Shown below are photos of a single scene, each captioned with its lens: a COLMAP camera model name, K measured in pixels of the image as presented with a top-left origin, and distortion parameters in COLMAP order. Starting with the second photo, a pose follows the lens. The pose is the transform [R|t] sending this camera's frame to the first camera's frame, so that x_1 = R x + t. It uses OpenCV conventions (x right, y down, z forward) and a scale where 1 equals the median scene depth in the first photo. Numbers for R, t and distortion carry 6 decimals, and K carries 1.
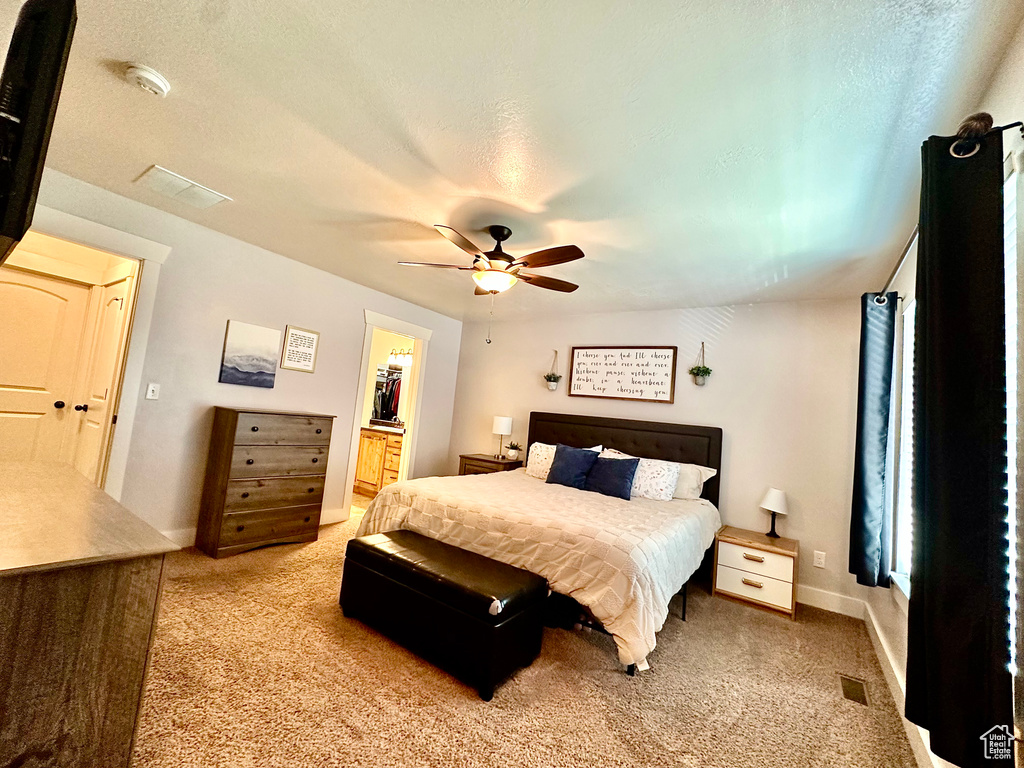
lens RADIAL K [[418.0, 0, 512.0], [0, 418.0, 384.0], [0, 0, 1]] dist [-0.001340, -0.000002]
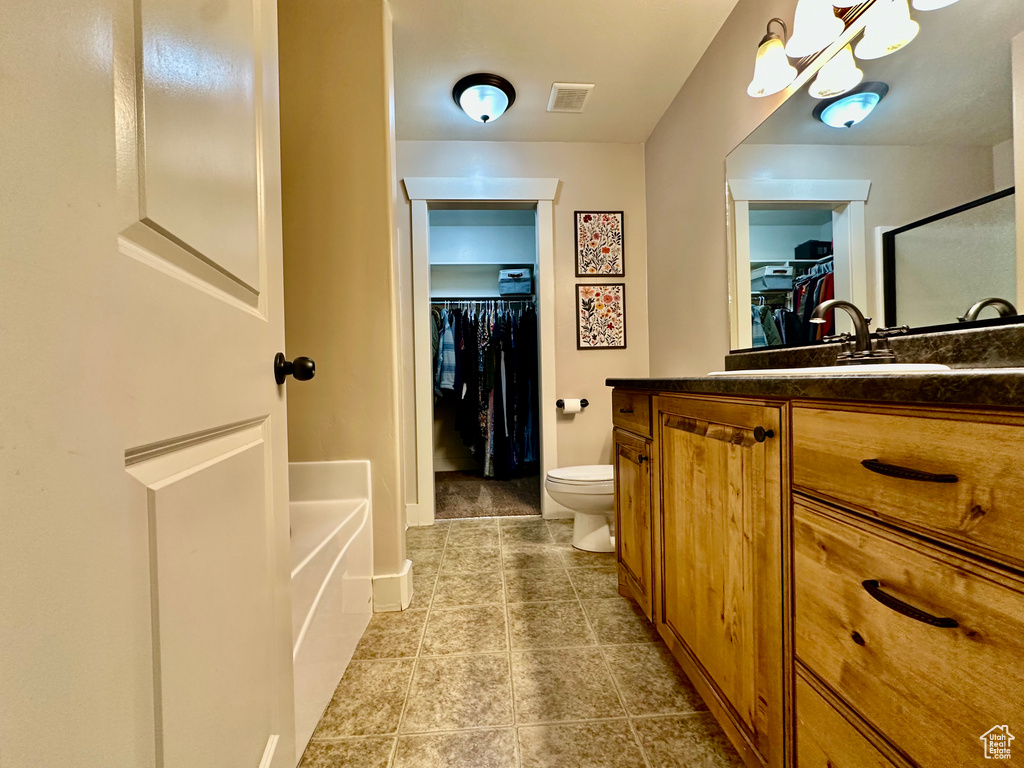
lens RADIAL K [[418.0, 0, 512.0], [0, 418.0, 384.0], [0, 0, 1]] dist [-0.001340, -0.000002]
pose [[0.601702, -0.103228, -0.792022, -0.144718], [0.142227, 0.989613, -0.020930, 0.062182], [0.785955, -0.100053, 0.610134, 0.502224]]
